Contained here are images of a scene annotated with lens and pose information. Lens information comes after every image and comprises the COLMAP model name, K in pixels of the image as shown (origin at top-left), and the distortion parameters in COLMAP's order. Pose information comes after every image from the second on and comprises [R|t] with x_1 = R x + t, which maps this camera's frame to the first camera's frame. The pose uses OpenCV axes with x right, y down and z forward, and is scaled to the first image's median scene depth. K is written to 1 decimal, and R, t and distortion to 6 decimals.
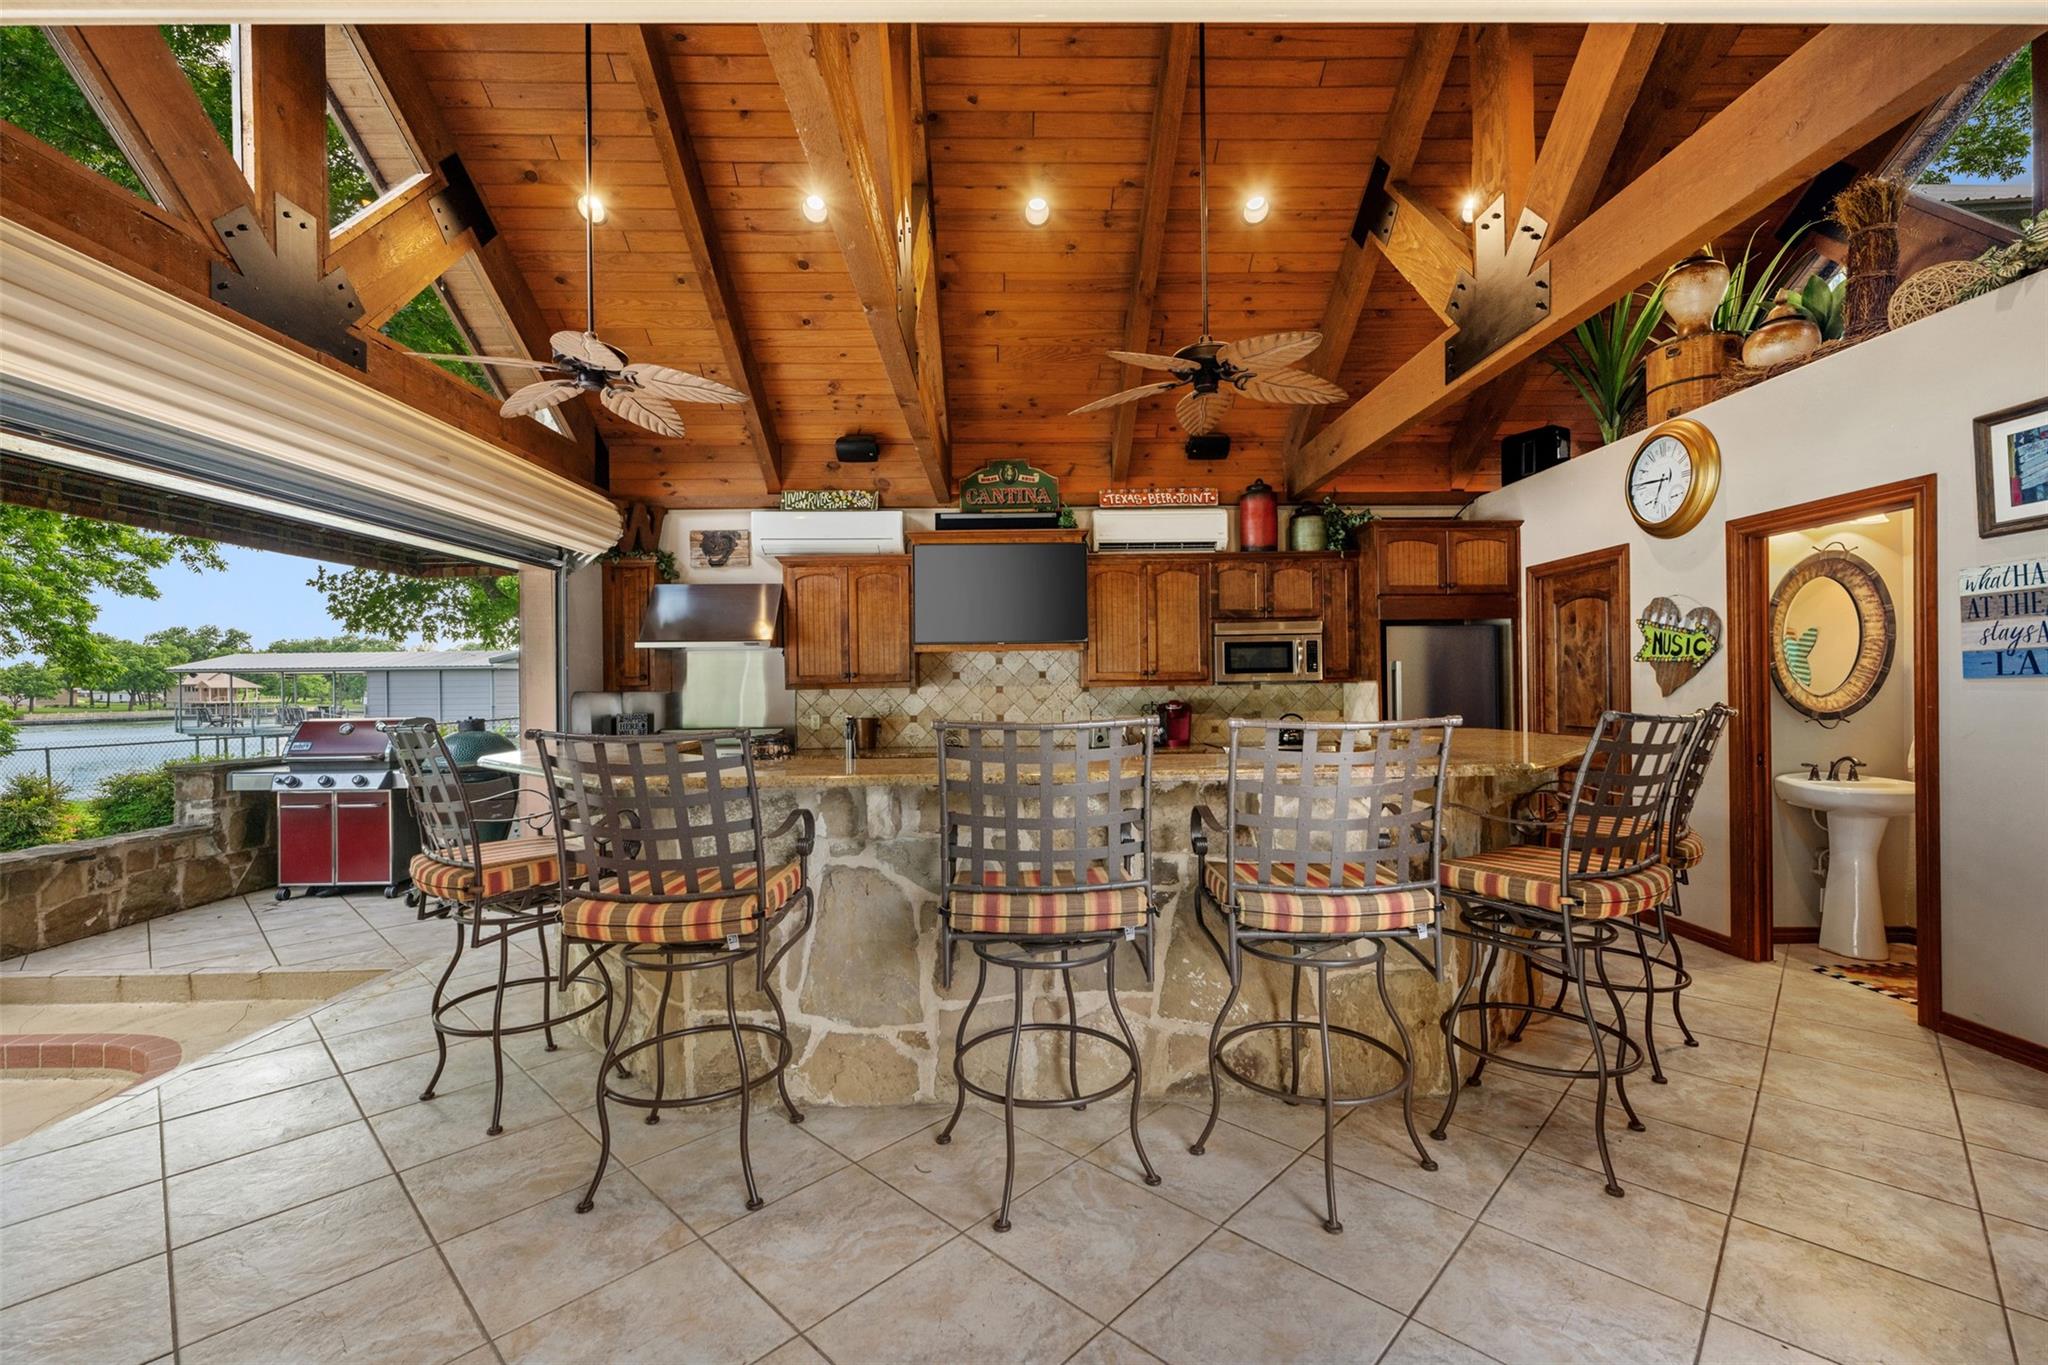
lens RADIAL K [[853.0, 0, 1015.7], [0, 853.0, 689.0], [0, 0, 1]] dist [-0.000666, -0.000264]
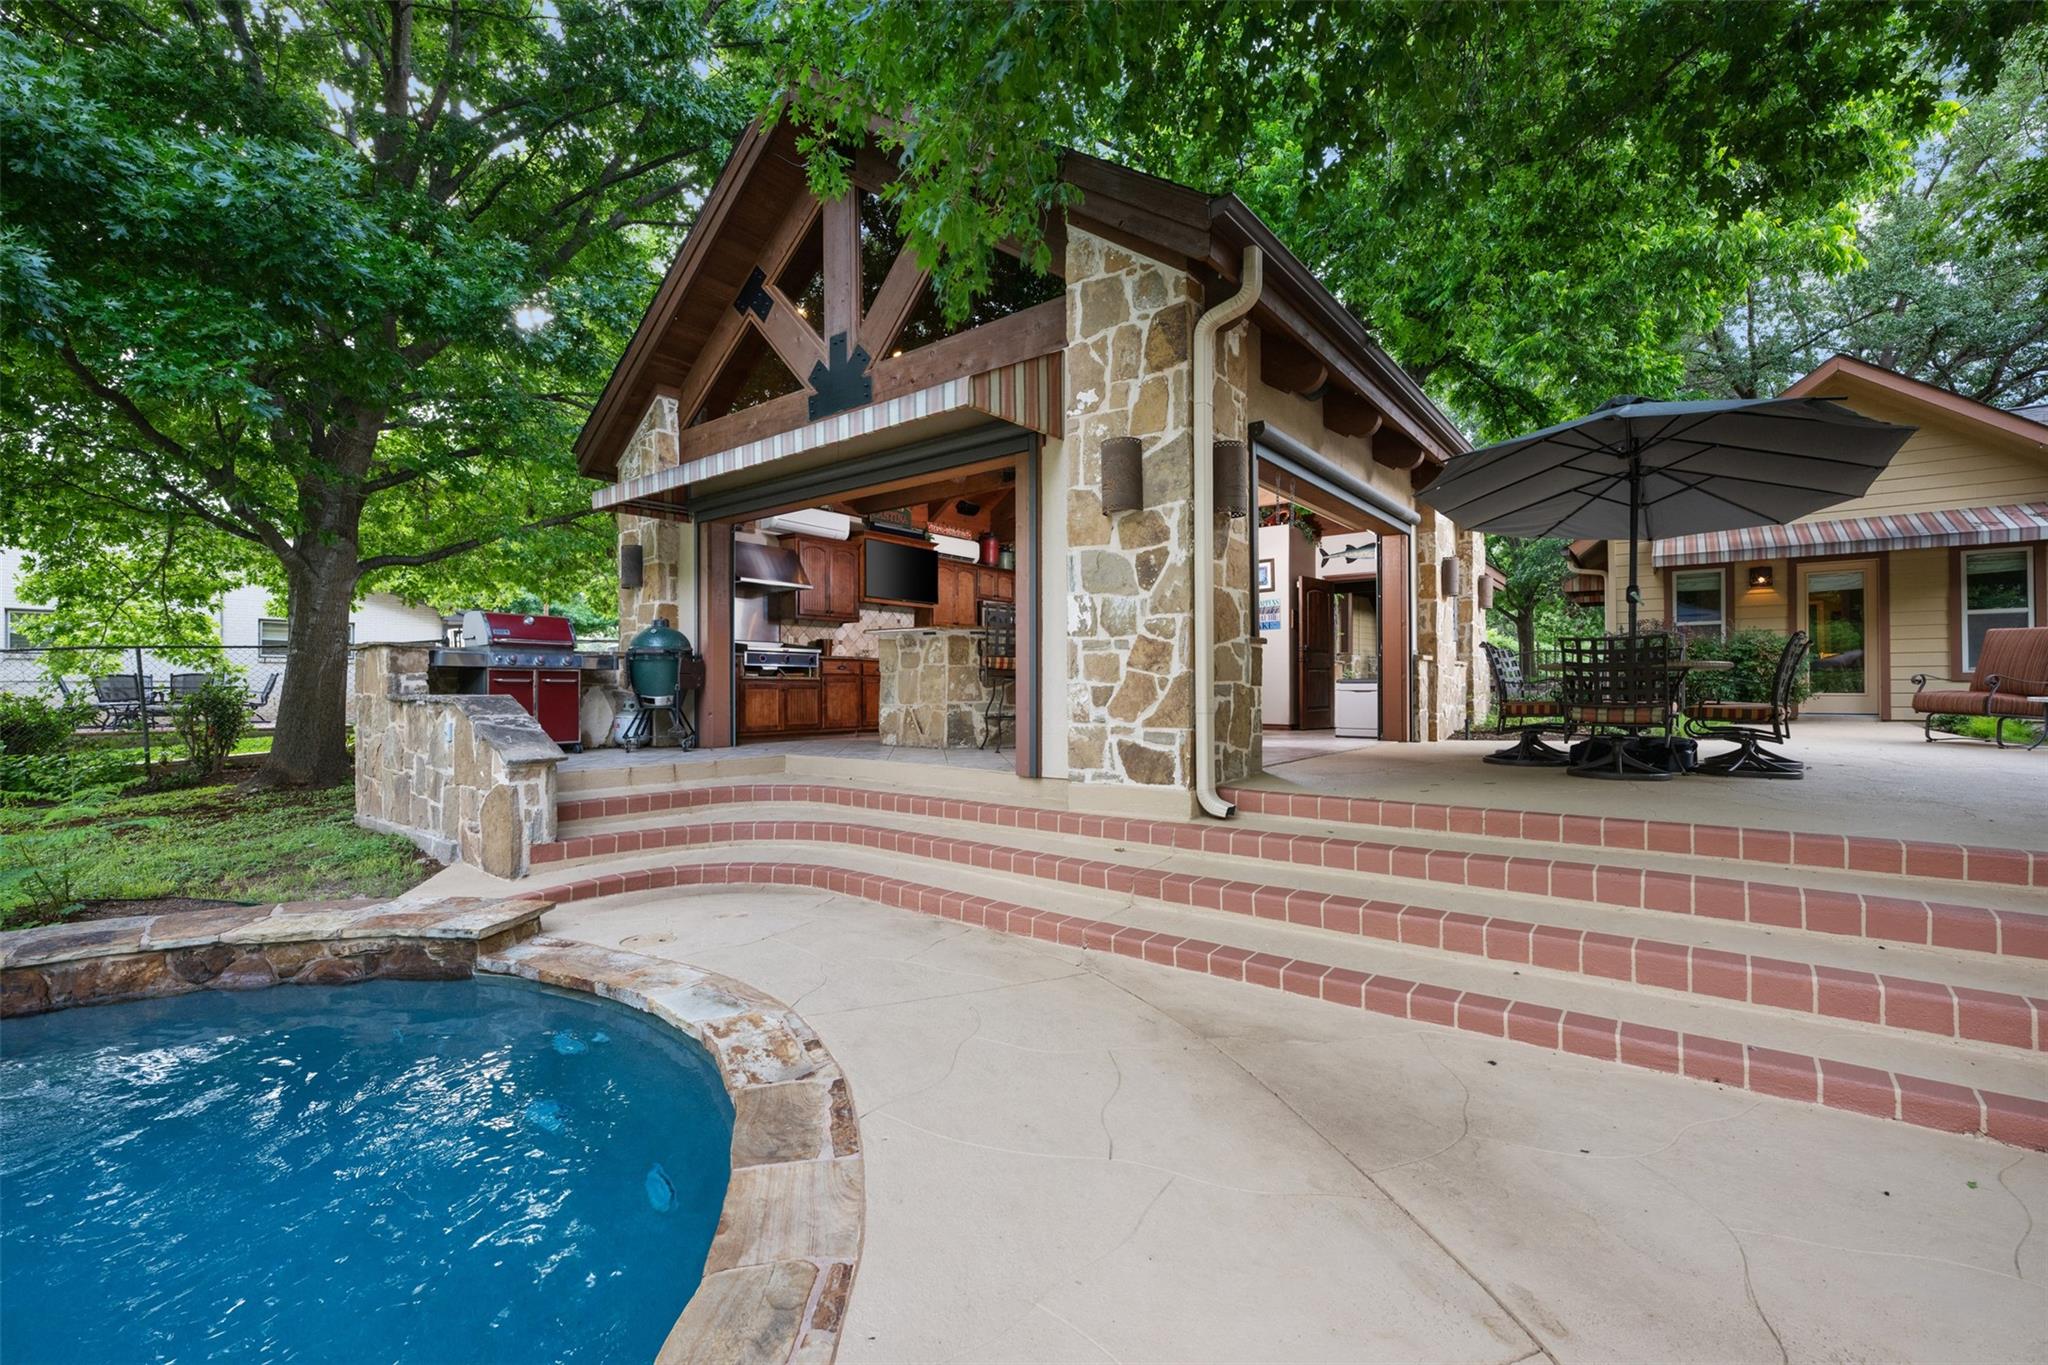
lens RADIAL K [[853.0, 0, 1015.7], [0, 853.0, 689.0], [0, 0, 1]] dist [-0.000666, -0.000264]
pose [[0.631859, 0.010919, 0.775007, -1.219134], [-0.001420, 0.999915, -0.012929, 0.151977], [-0.775082, 0.007069, 0.631821, -0.306901]]
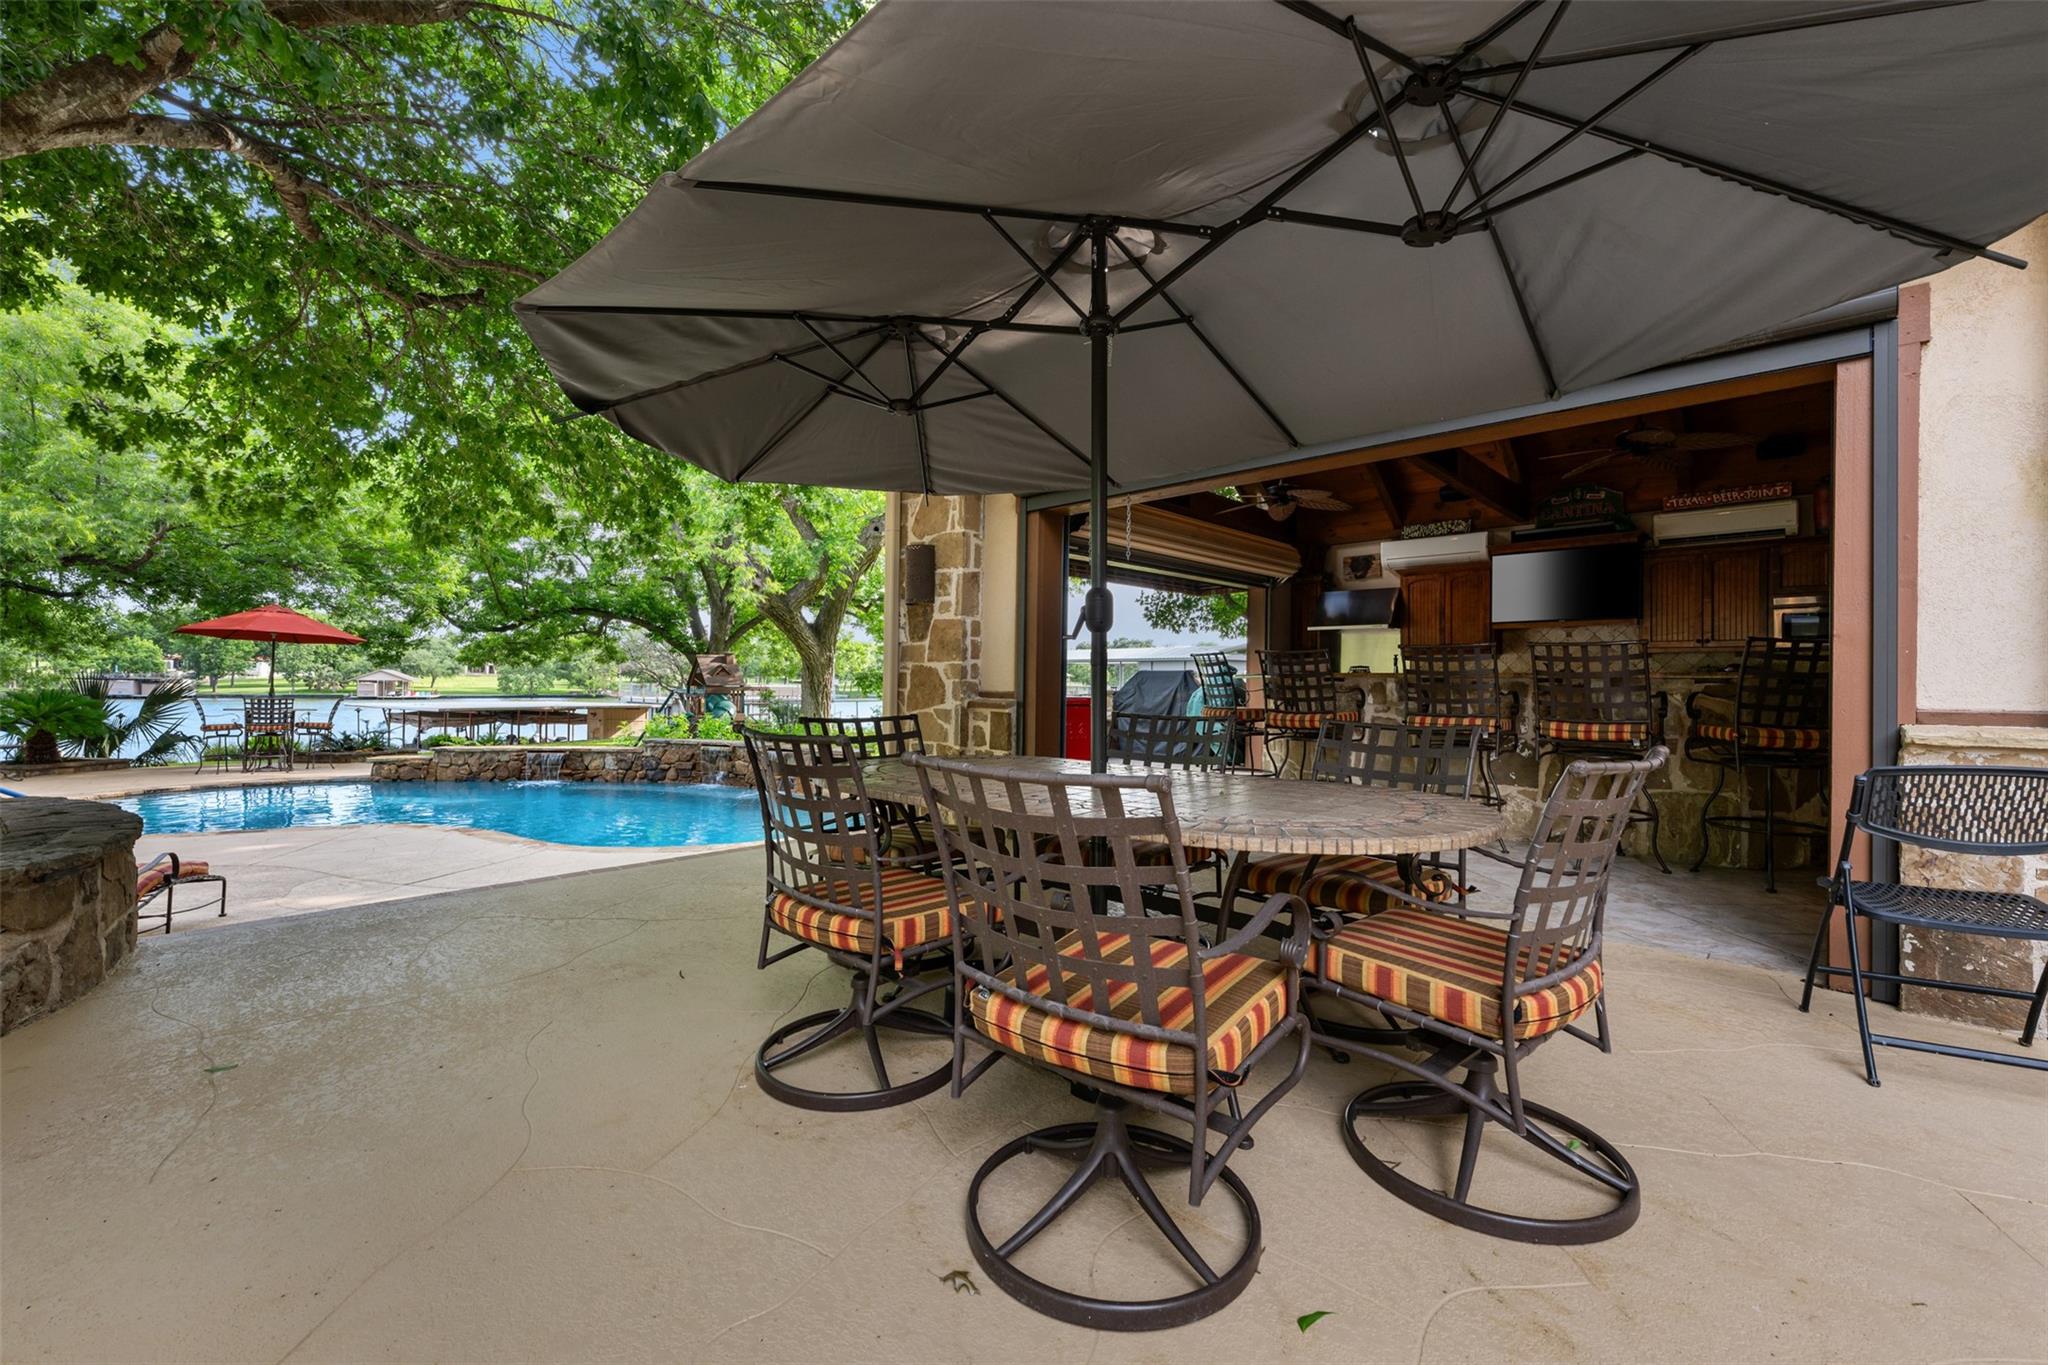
lens RADIAL K [[808.0, 0, 1024.0], [0, 808.0, 682.5], [0, 0, 1]] dist [0.001932, 0.000044]
pose [[0.708371, 0.022167, -0.705492, 0.281203], [-0.022972, 0.999701, 0.008346, 0.053604], [0.705467, 0.010294, 0.708668, -0.519949]]
